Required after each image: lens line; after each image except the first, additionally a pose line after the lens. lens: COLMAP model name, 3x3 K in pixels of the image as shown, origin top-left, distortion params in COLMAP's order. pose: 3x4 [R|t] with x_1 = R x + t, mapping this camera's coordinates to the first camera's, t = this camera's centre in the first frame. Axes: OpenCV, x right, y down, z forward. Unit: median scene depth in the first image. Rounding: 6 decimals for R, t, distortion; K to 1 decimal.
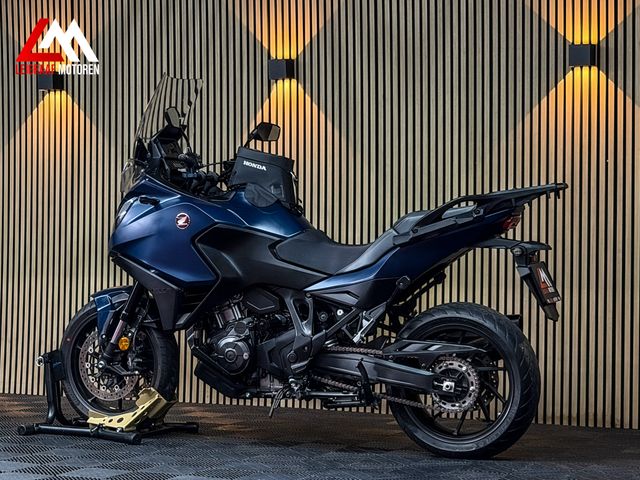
lens RADIAL K [[1438.0, 0, 322.2], [0, 1438.0, 235.5], [0, 0, 1]] dist [0.118846, 0.000000]
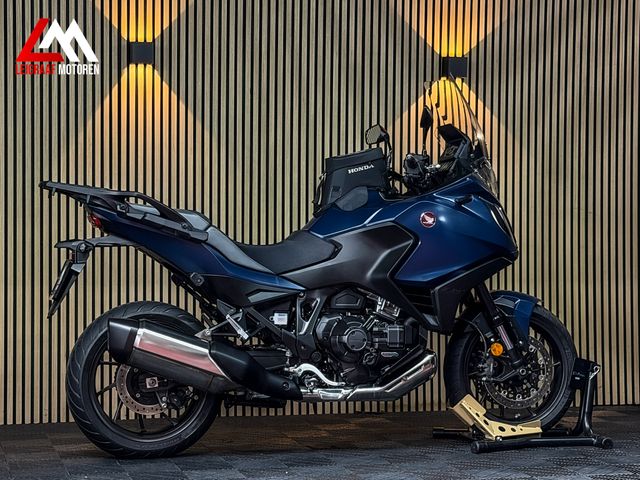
lens RADIAL K [[1438.0, 0, 330.2], [0, 1438.0, 216.9], [0, 0, 1]] dist [0.118846, 0.000000]
pose [[0.765289, 0.004703, 0.643670, -0.588712], [-0.005552, 0.999984, -0.000706, -0.011344], [-0.643663, -0.003033, 0.765303, 0.235112]]
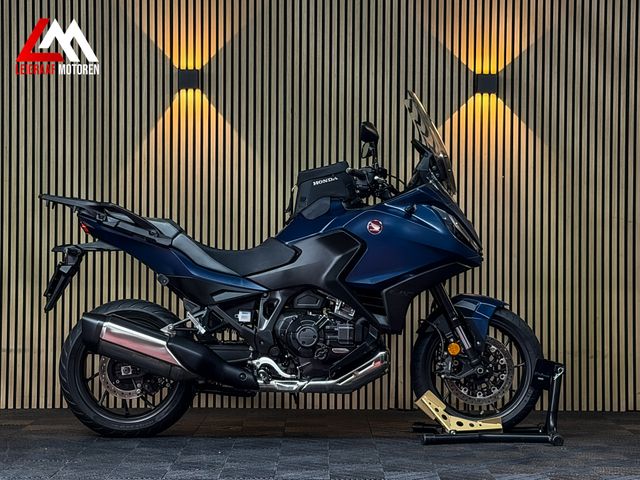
lens RADIAL K [[1438.0, 0, 330.2], [0, 1438.0, 228.0], [0, 0, 1]] dist [0.118846, 0.000000]
pose [[0.903883, 0.006245, 0.427733, -0.417190], [-0.004896, 0.999979, -0.004253, -0.005830], [-0.427751, 0.001750, 0.903895, 0.029195]]
